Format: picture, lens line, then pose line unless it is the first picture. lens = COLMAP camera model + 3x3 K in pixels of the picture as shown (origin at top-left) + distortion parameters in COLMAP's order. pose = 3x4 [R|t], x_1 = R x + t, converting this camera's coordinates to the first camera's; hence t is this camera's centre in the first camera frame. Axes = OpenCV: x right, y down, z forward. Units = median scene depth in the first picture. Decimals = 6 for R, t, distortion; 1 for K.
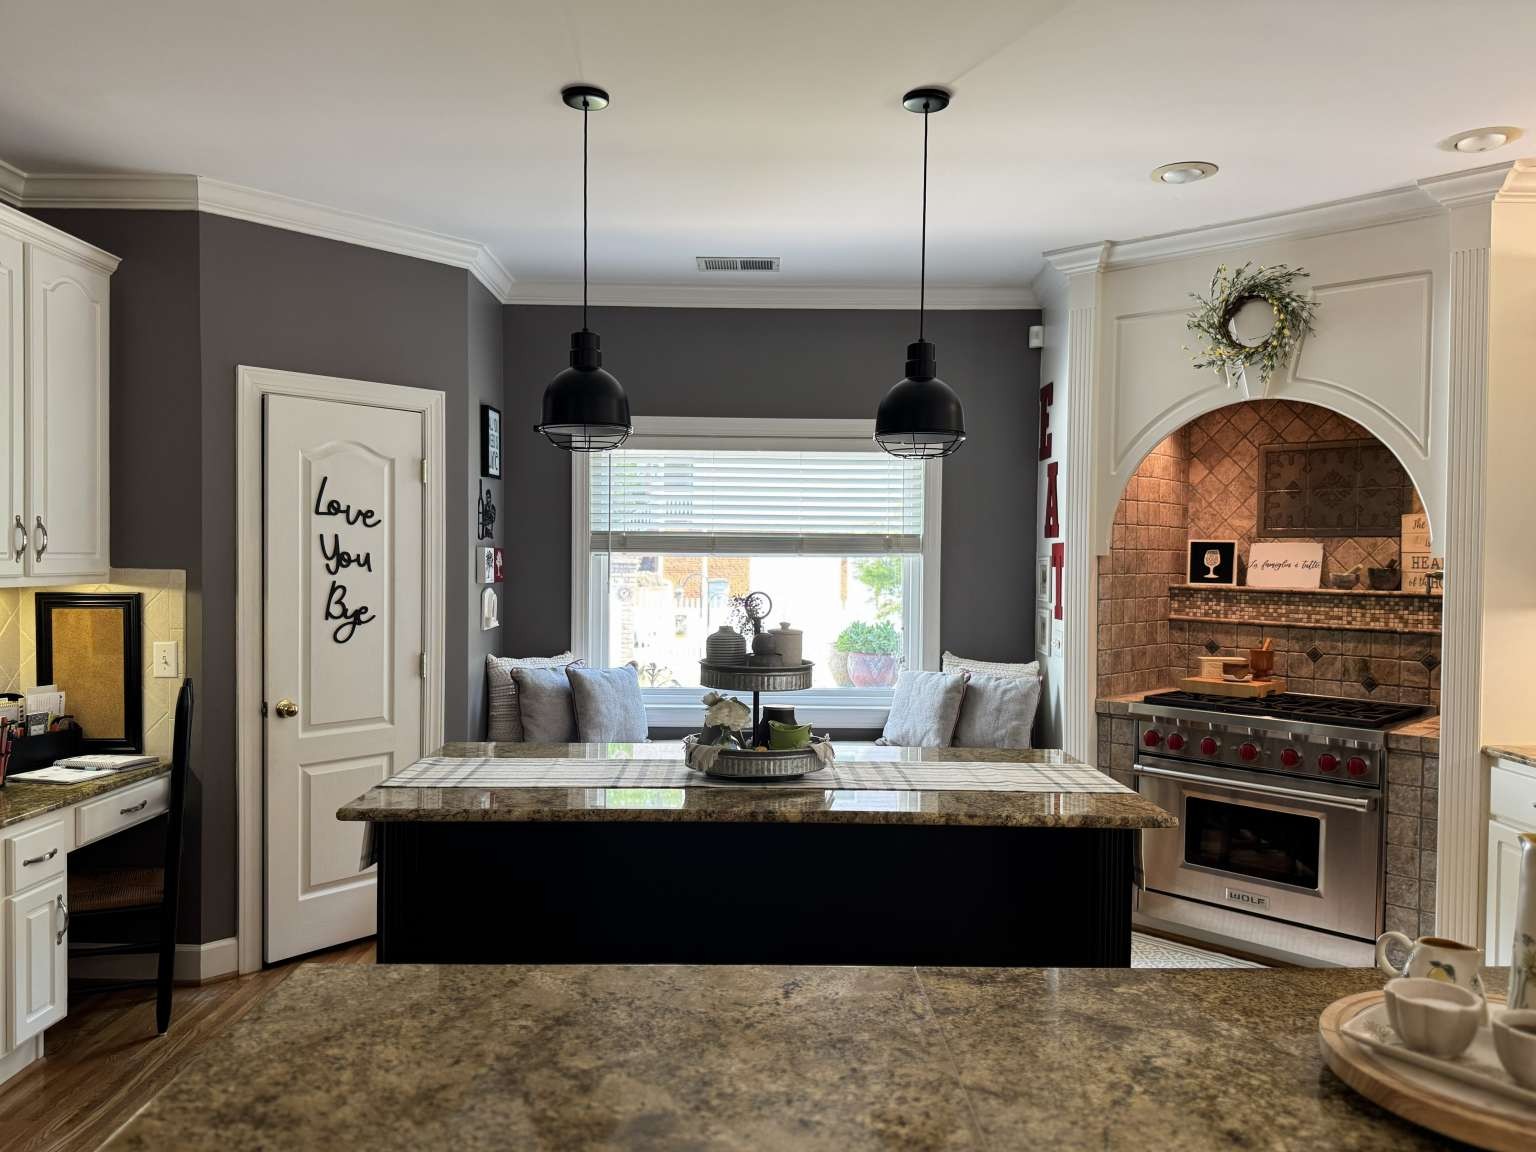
lens RADIAL K [[1246.9, 0, 767.5], [0, 1246.9, 579.6], [0, 0, 1]] dist [0.142992, -0.032930]
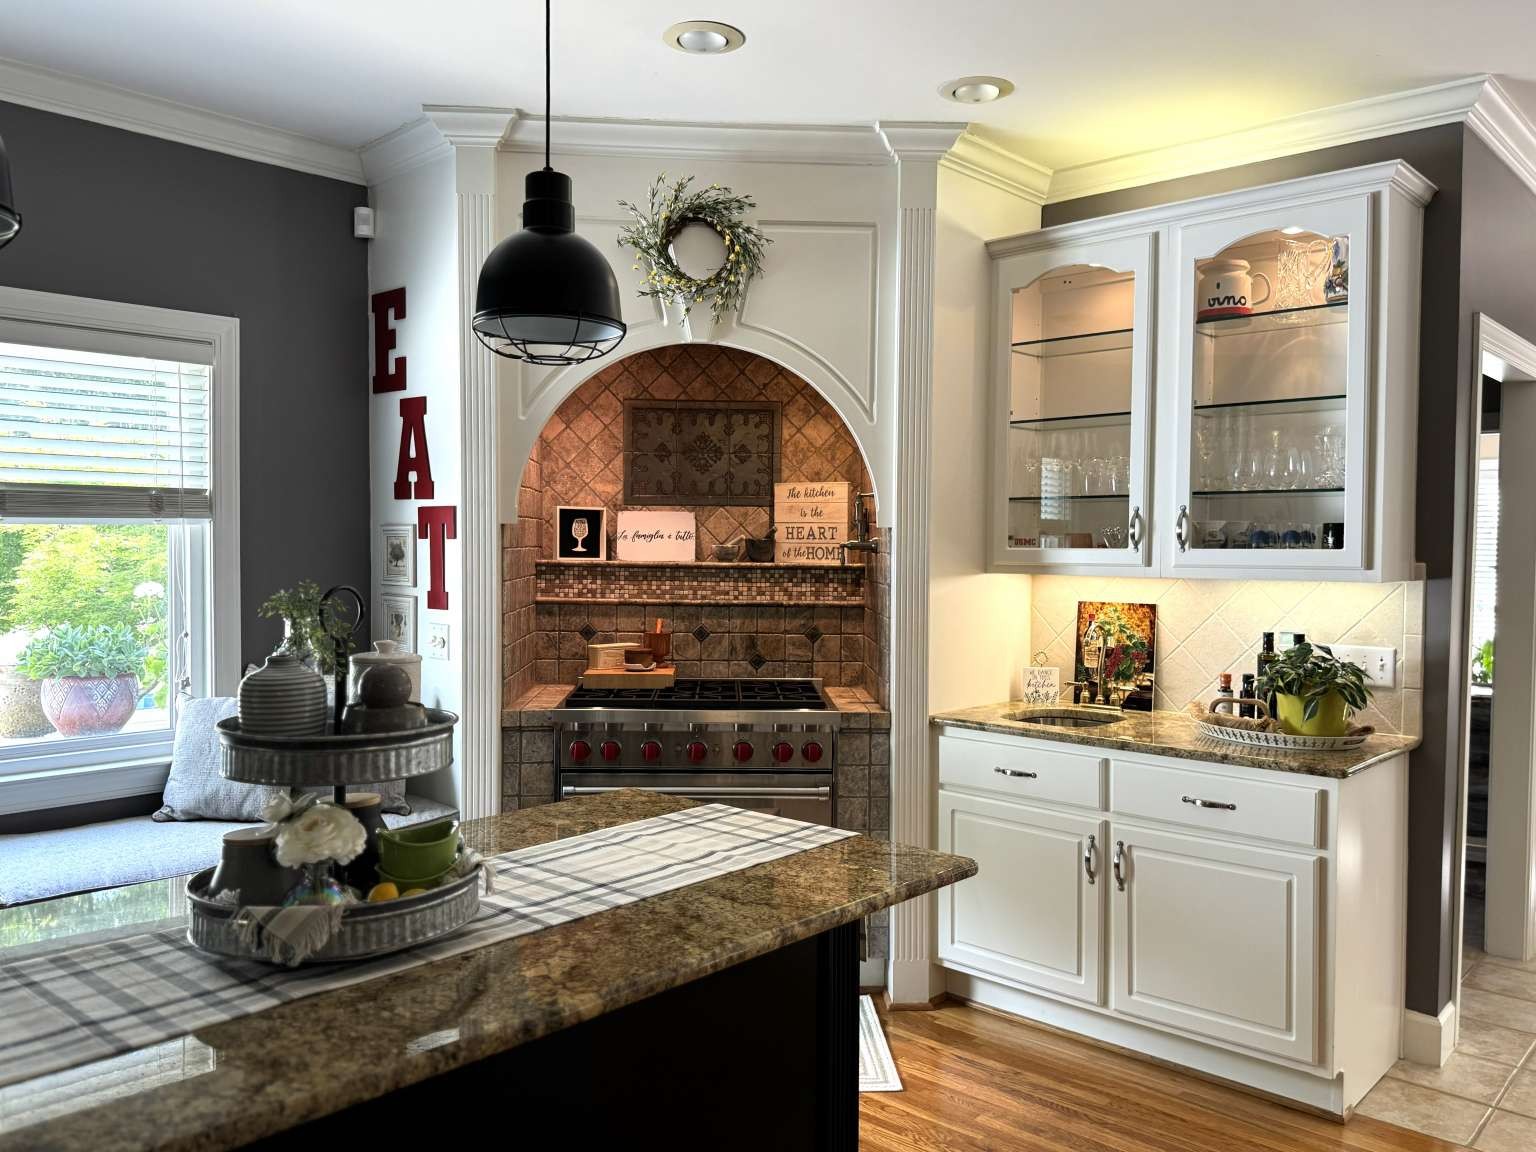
lens RADIAL K [[1246.9, 0, 764.2], [0, 1246.9, 579.7], [0, 0, 1]] dist [0.142992, -0.032930]
pose [[0.679941, -0.027831, 0.732739, -0.193282], [0.013787, 0.999588, 0.025173, -0.001932], [-0.733137, -0.007013, 0.680044, 0.360850]]
